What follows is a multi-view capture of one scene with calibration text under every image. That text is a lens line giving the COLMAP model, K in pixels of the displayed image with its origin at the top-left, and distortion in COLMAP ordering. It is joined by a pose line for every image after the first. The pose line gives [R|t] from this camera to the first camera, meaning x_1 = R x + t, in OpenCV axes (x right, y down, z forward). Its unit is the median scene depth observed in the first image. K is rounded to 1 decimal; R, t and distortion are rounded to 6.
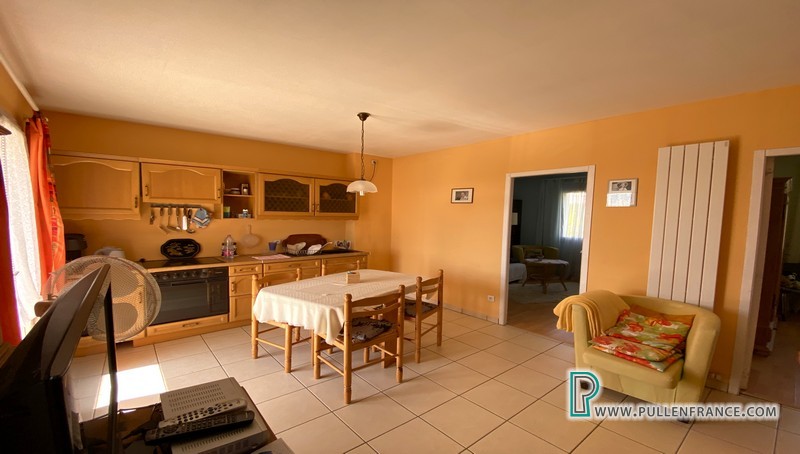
lens RADIAL K [[335.5, 0, 399.2], [0, 335.5, 243.9], [0, 0, 1]] dist [-0.000326, -0.000051]
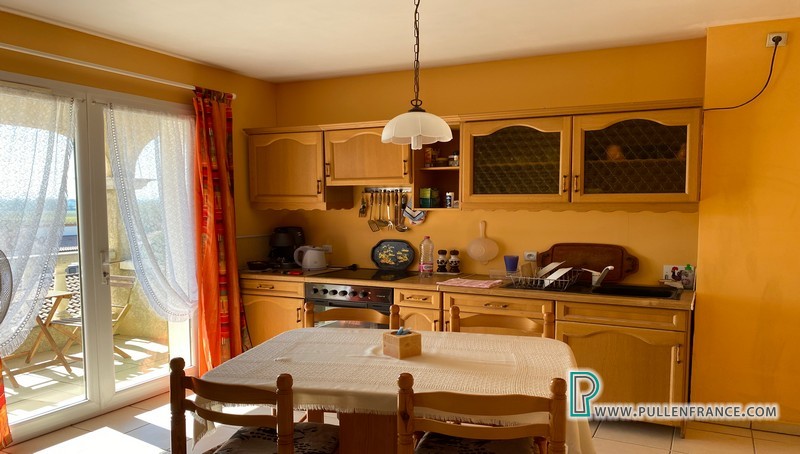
lens RADIAL K [[609.7, 0, 403.5], [0, 609.7, 262.0], [0, 0, 1]] dist [0.073220, -0.107826]
pose [[0.403584, 0.075533, -0.911819, 0.440441], [-0.071495, 0.996143, 0.050873, -0.032728], [0.912145, 0.044659, 0.407428, 0.518255]]
